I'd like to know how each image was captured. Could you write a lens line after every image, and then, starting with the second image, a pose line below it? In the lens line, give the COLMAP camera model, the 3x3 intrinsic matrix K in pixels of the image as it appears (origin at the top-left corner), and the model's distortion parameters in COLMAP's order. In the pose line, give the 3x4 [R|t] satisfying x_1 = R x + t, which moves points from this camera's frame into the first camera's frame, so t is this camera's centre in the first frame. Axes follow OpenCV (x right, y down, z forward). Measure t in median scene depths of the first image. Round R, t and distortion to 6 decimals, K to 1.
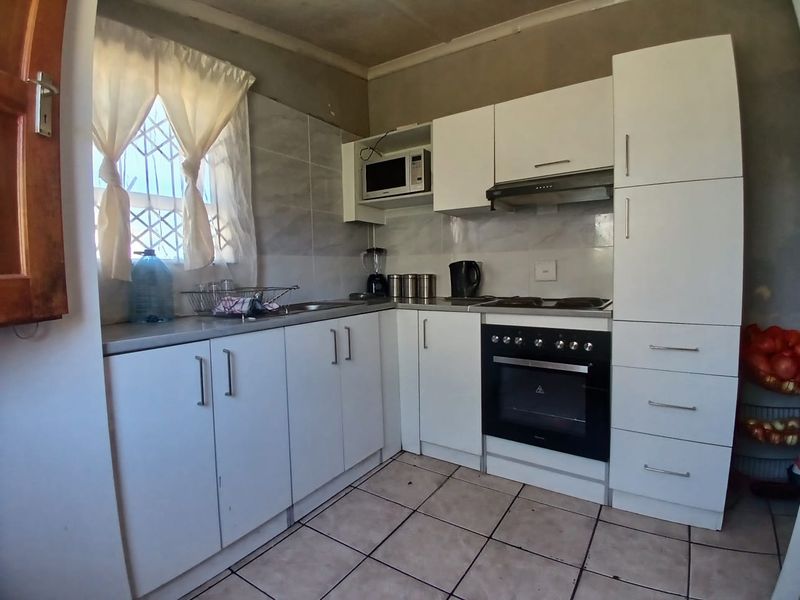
lens RADIAL K [[401.0, 0, 388.3], [0, 401.0, 295.1], [0, 0, 1]] dist [0.049455, -0.080919]
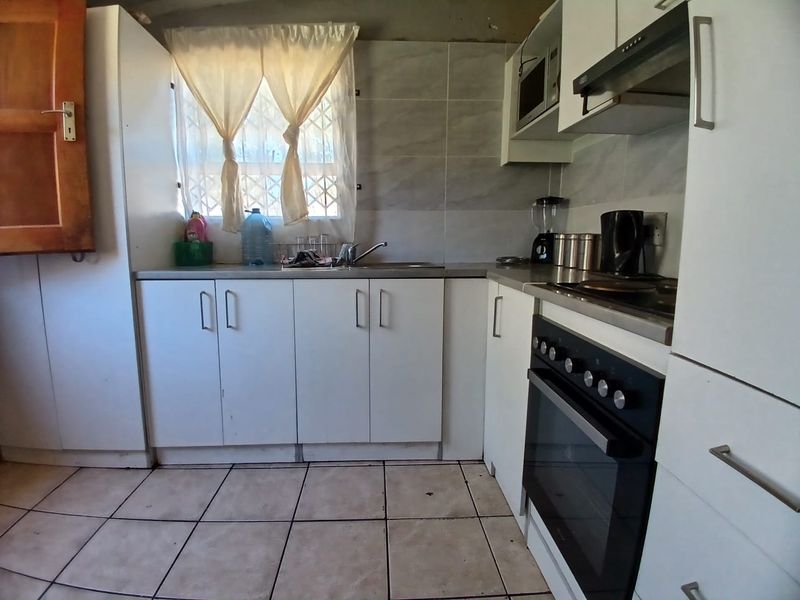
lens RADIAL K [[401.0, 0, 388.3], [0, 401.0, 295.1], [0, 0, 1]] dist [0.049455, -0.080919]
pose [[0.592186, 0.138828, -0.793752, 0.608894], [-0.059989, 0.989909, 0.128382, -0.025092], [0.803565, -0.028410, 0.594538, 0.482337]]
